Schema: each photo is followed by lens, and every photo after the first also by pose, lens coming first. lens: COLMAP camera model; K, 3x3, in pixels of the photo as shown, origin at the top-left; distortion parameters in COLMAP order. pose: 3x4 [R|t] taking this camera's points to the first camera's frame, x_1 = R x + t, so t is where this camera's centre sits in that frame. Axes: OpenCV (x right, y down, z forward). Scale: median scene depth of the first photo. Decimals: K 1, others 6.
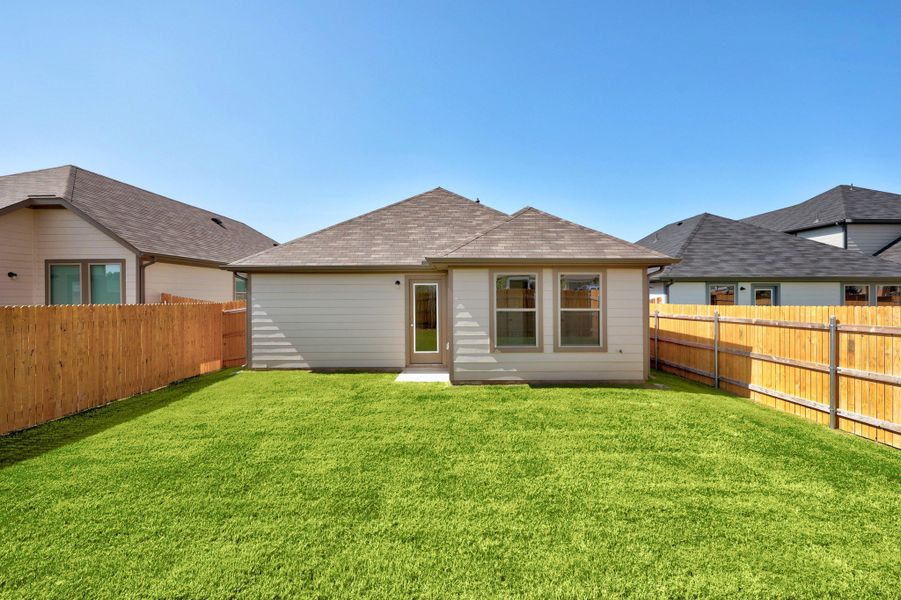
lens RADIAL K [[360.2, 0, 450.5], [0, 360.2, 300.0], [0, 0, 1]] dist [-0.000245, -0.000164]
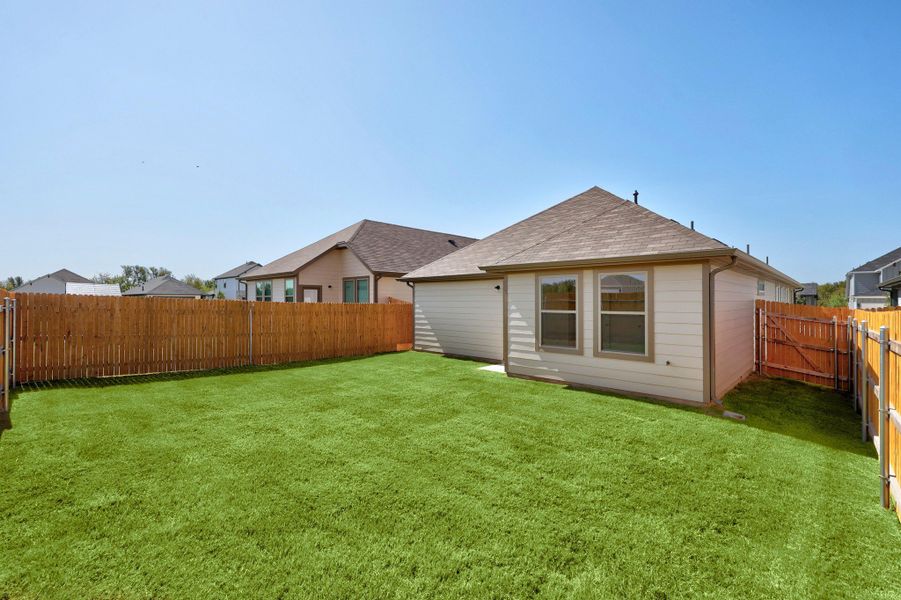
lens RADIAL K [[373.5, 0, 442.1], [0, 373.5, 300.6], [0, 0, 1]] dist [-0.000887, -0.000047]
pose [[0.728803, 0.005026, -0.684705, 0.667596], [-0.014338, 0.999866, -0.007922, 0.009276], [0.684573, 0.015590, 0.728777, -0.004082]]
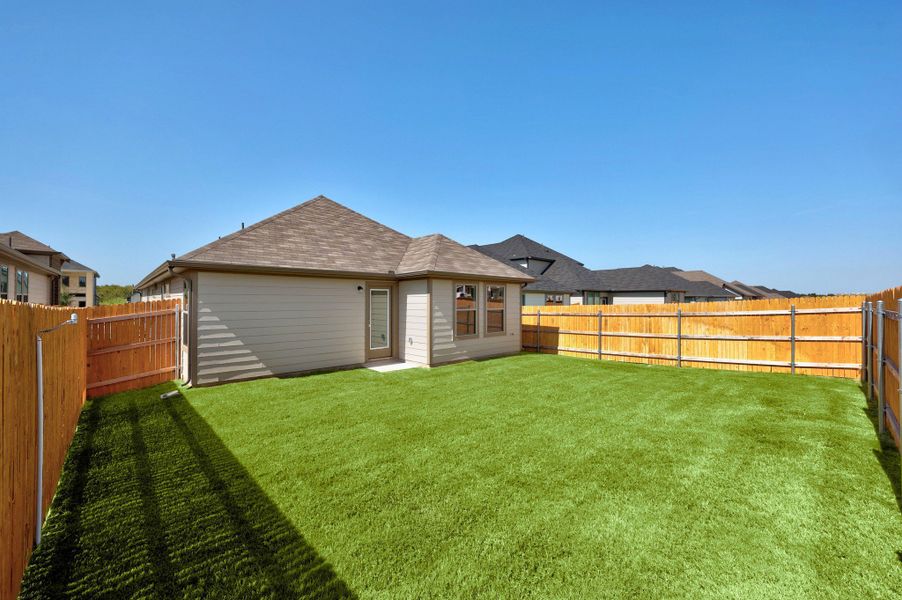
lens RADIAL K [[373.9, 0, 442.5], [0, 373.9, 300.6], [0, 0, 1]] dist [-0.000887, -0.000047]
pose [[0.728943, 0.004769, 0.684558, -0.910739], [0.003321, 0.999939, -0.010503, 0.006281], [-0.684566, 0.009930, 0.728883, -0.028448]]
